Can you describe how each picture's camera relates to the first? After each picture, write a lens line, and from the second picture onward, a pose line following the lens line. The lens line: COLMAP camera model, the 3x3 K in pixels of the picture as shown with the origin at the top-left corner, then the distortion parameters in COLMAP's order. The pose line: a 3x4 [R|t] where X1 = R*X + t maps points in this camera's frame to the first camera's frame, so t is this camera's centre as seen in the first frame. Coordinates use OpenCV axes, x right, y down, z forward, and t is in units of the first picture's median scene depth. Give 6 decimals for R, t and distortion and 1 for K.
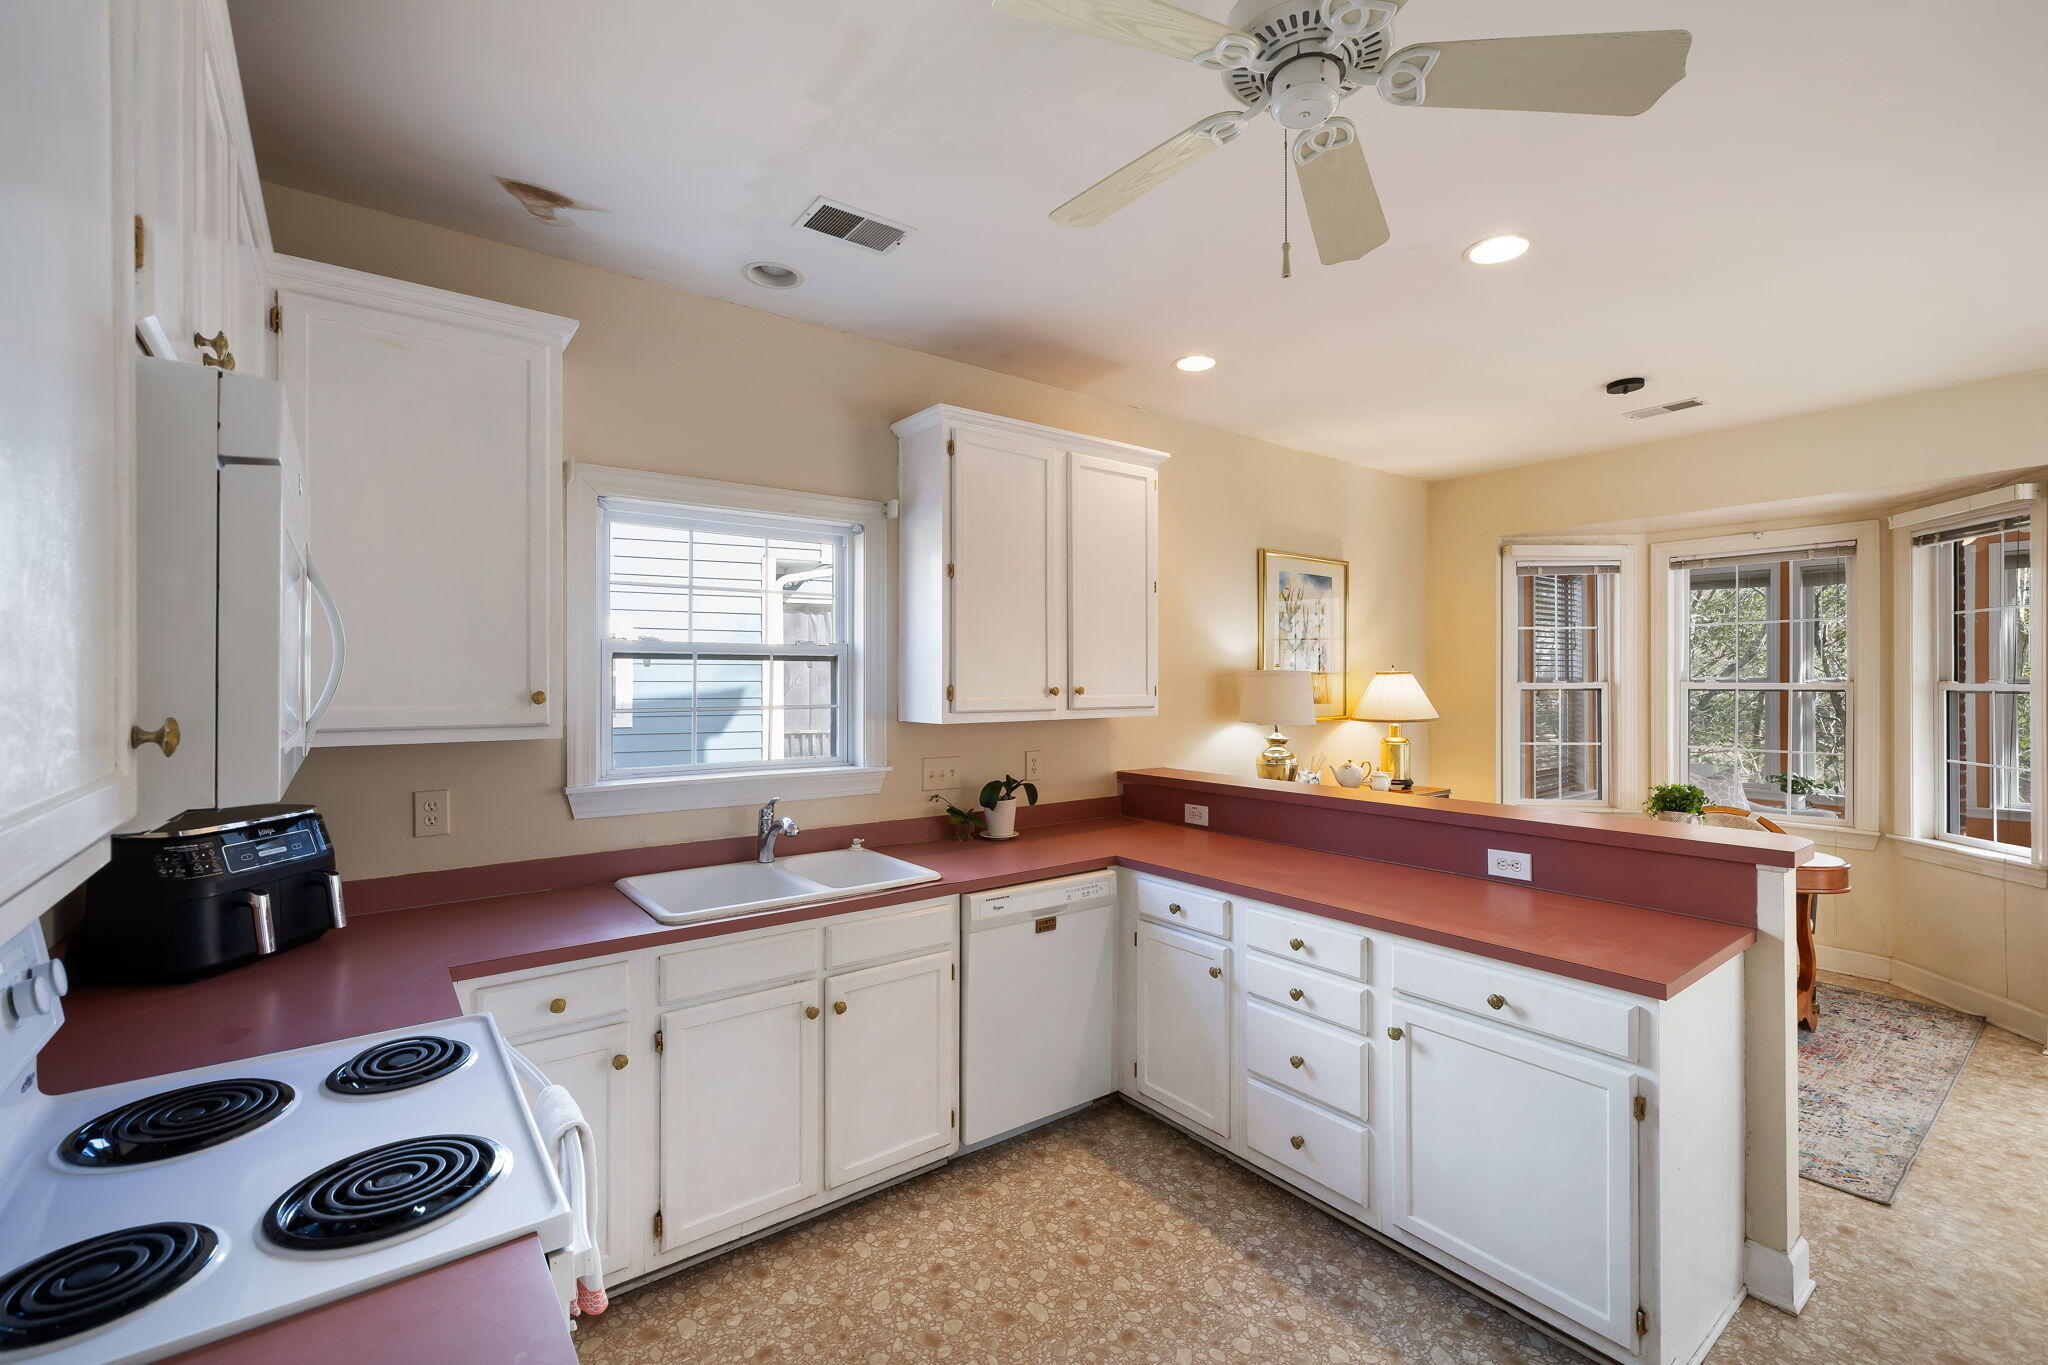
lens RADIAL K [[887.8, 0, 1004.7], [0, 887.8, 670.1], [0, 0, 1]] dist [0.008908, -0.000461]
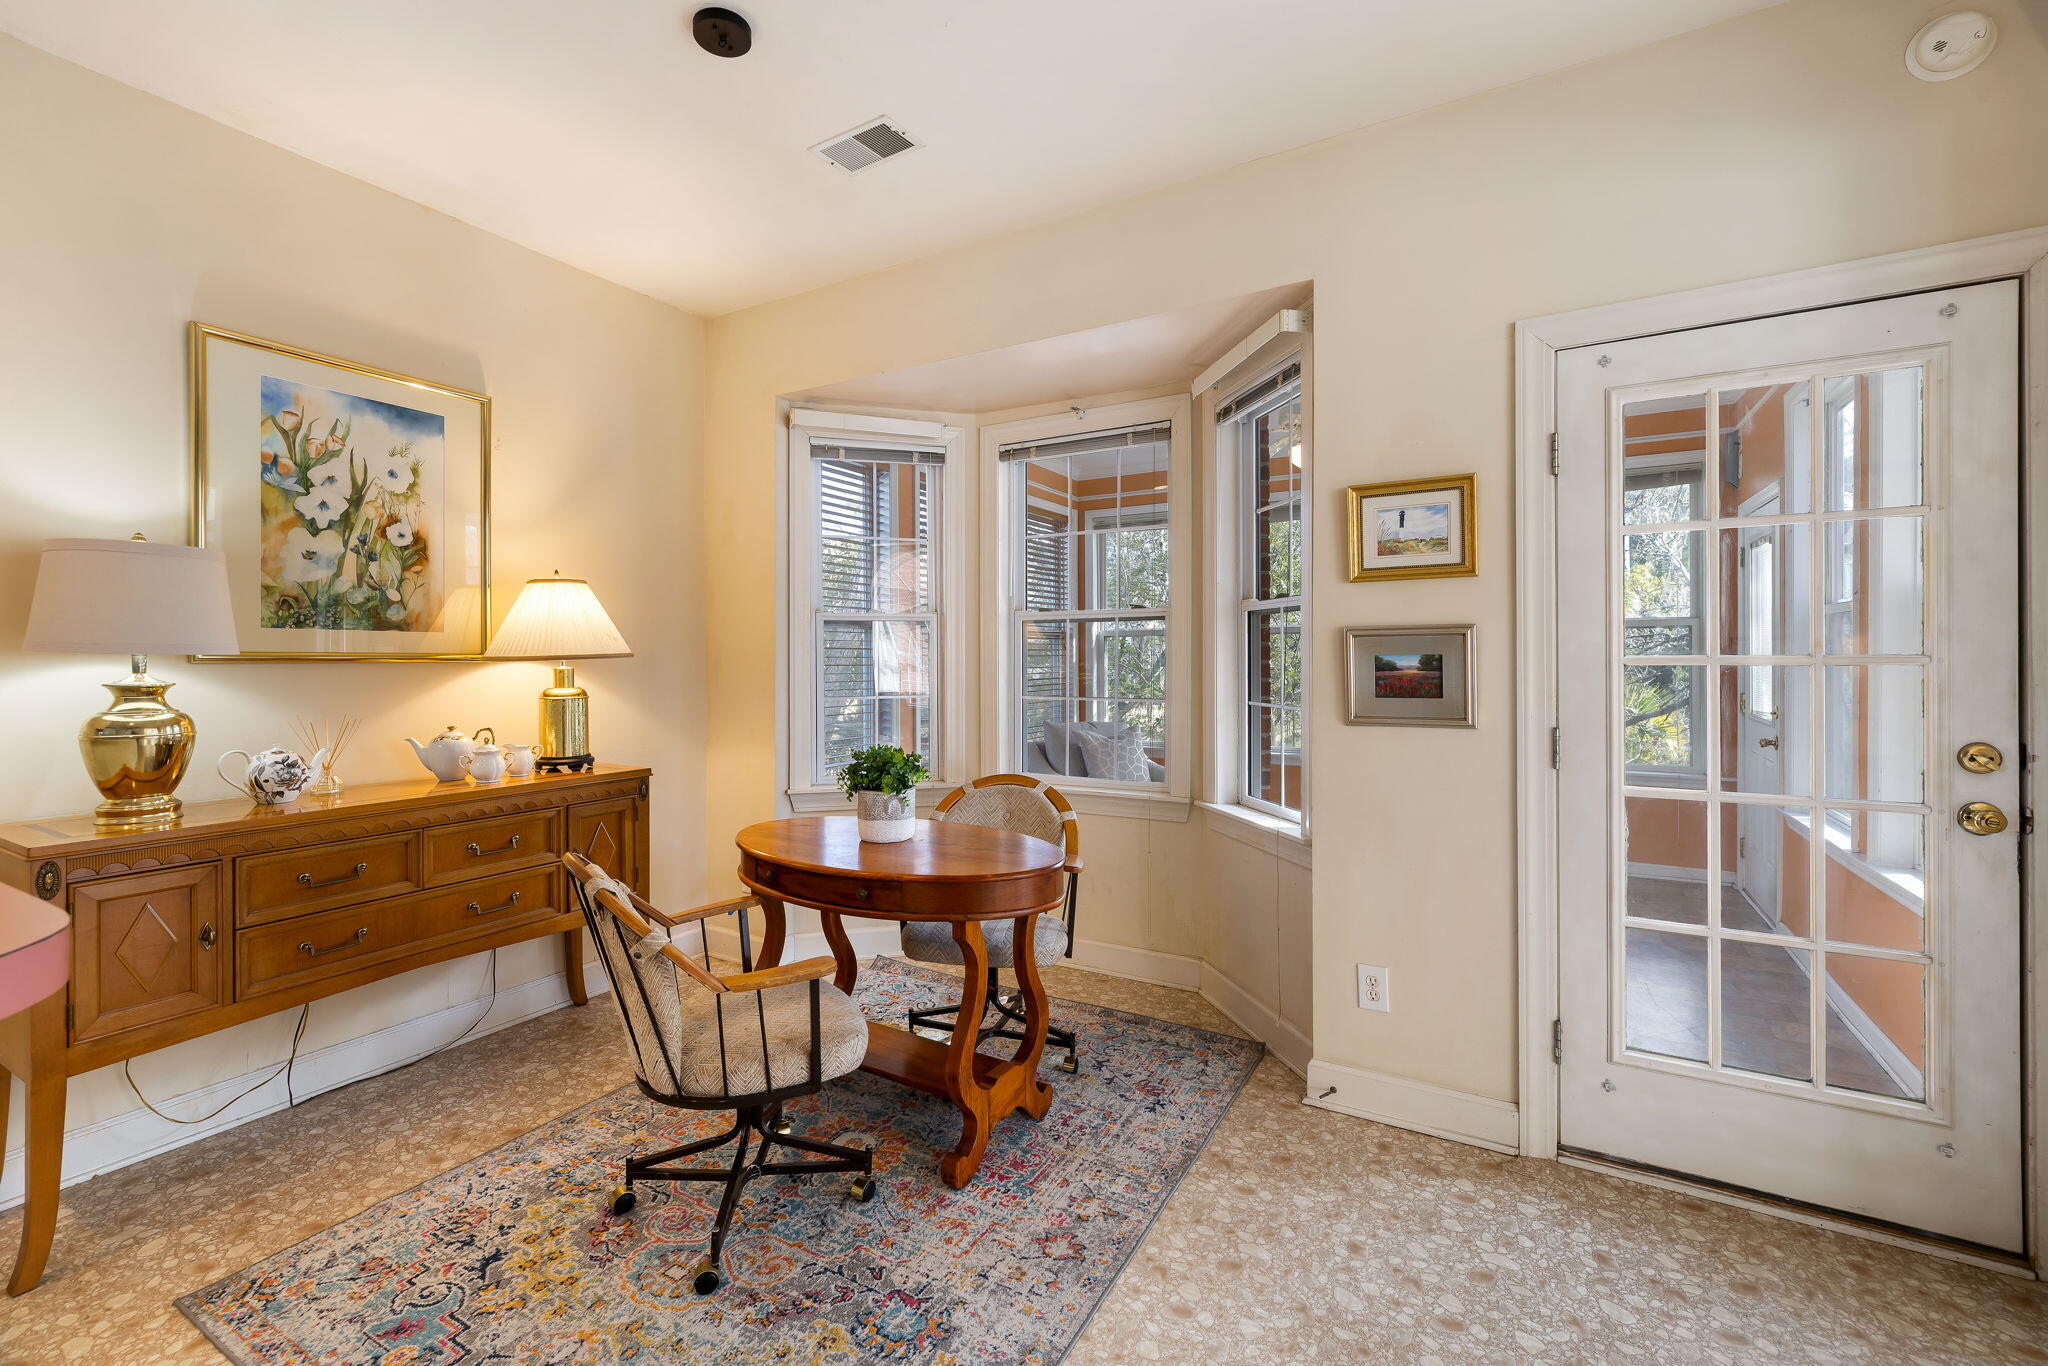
lens RADIAL K [[887.8, 0, 997.9], [0, 887.8, 660.8], [0, 0, 1]] dist [0.008908, -0.000461]
pose [[0.929396, -0.002364, 0.369078, 0.563212], [-0.000670, 0.999967, 0.008092, 0.058779], [-0.369085, -0.007768, 0.929363, 0.365833]]
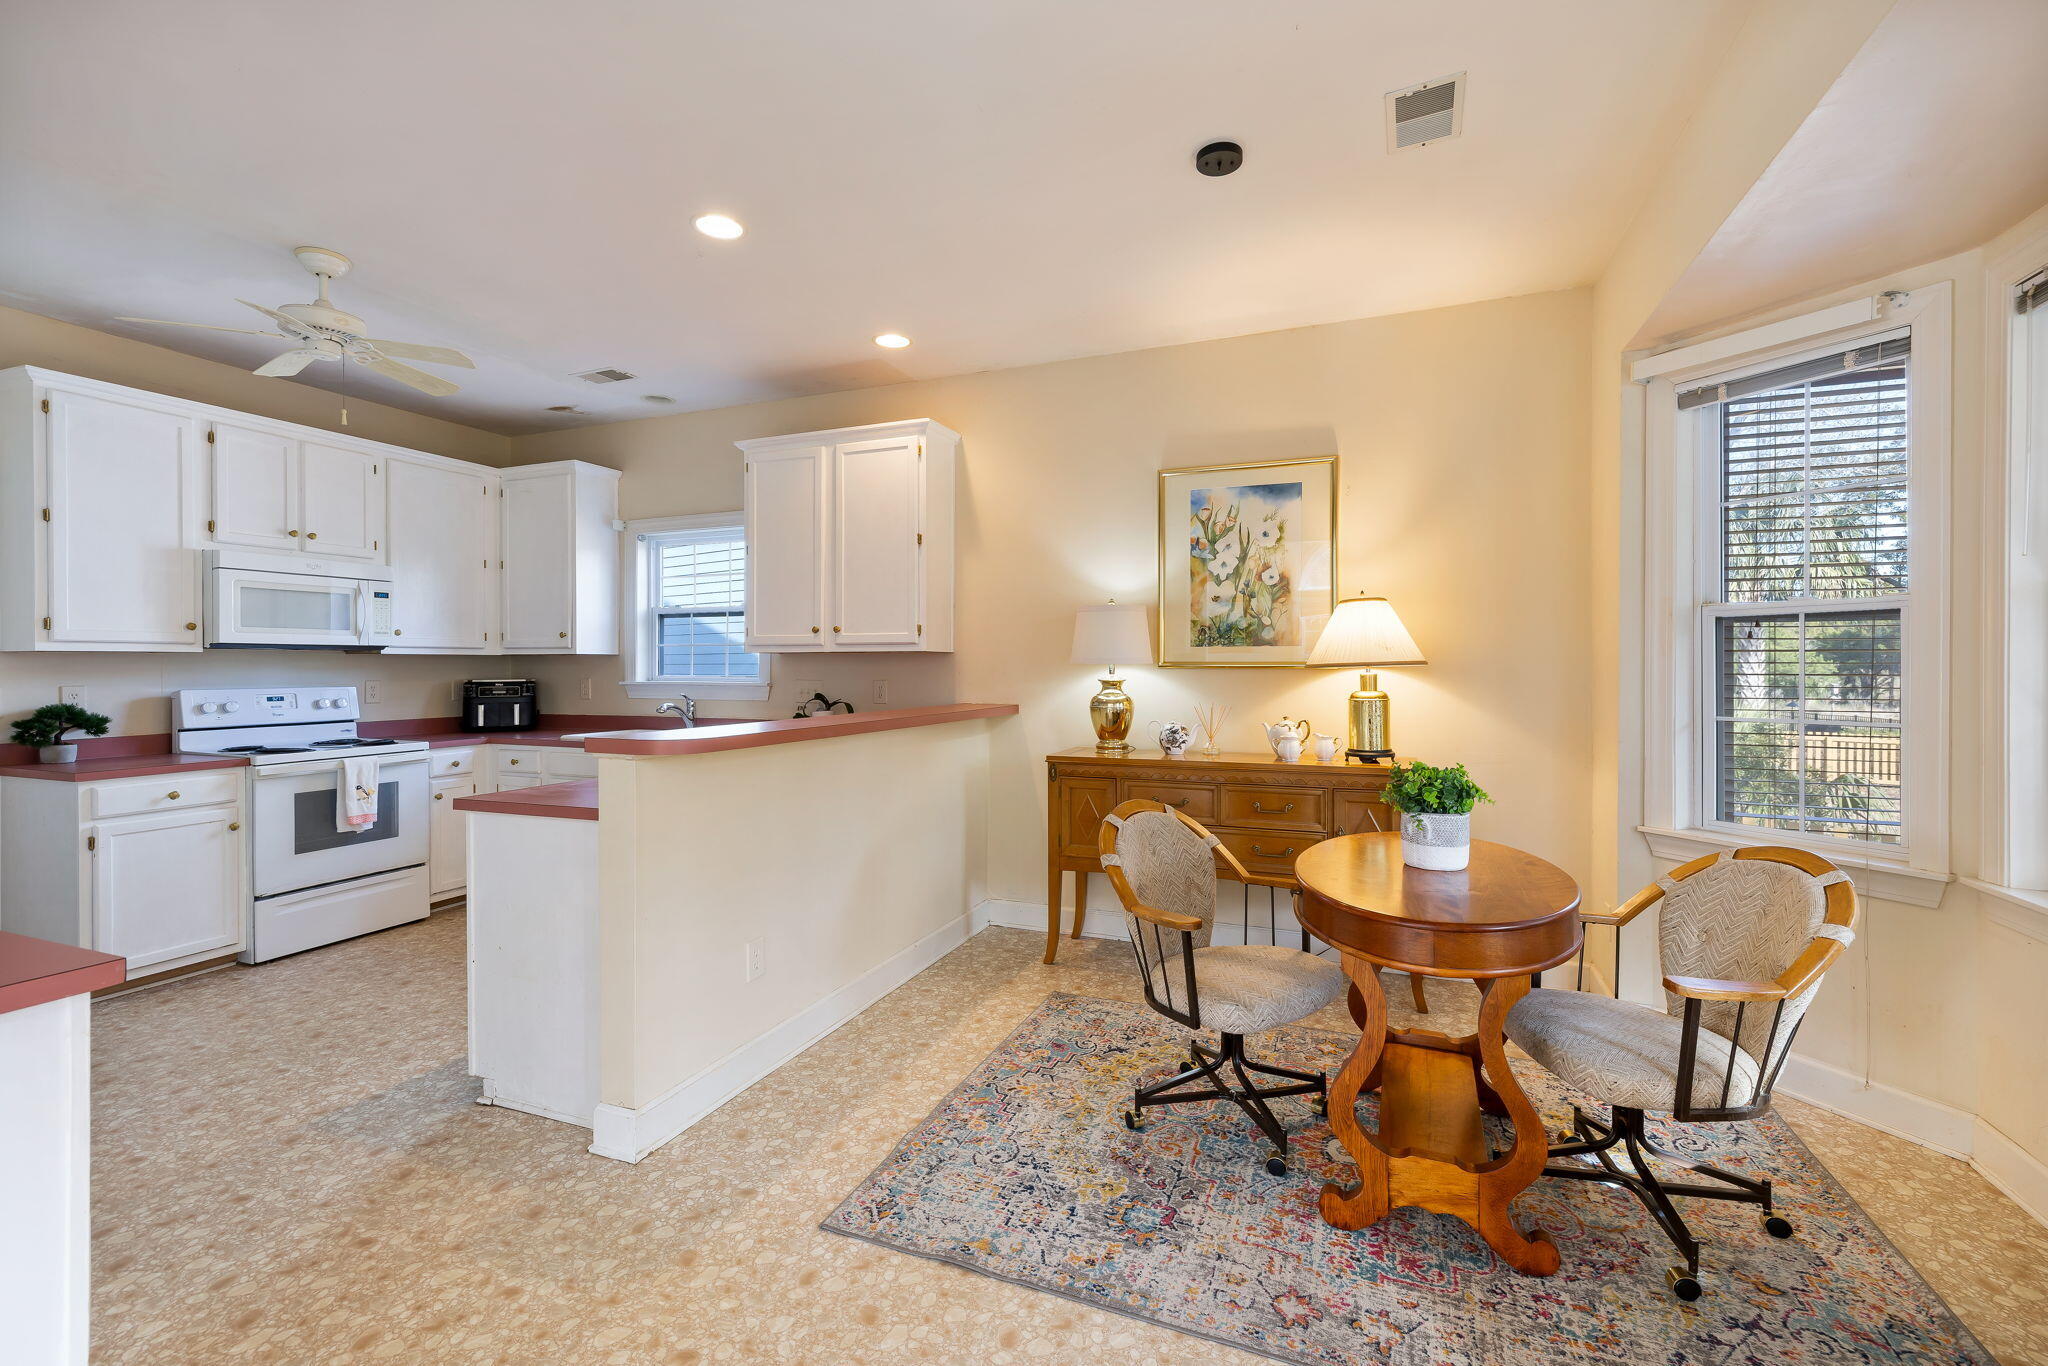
lens RADIAL K [[887.8, 0, 1010.5], [0, 887.8, 668.5], [0, 0, 1]] dist [0.008908, -0.000461]
pose [[0.502143, 0.003042, -0.864779, 1.044249], [0.007417, 0.999942, 0.007824, 0.056538], [0.864753, -0.010343, 0.502091, 0.449430]]
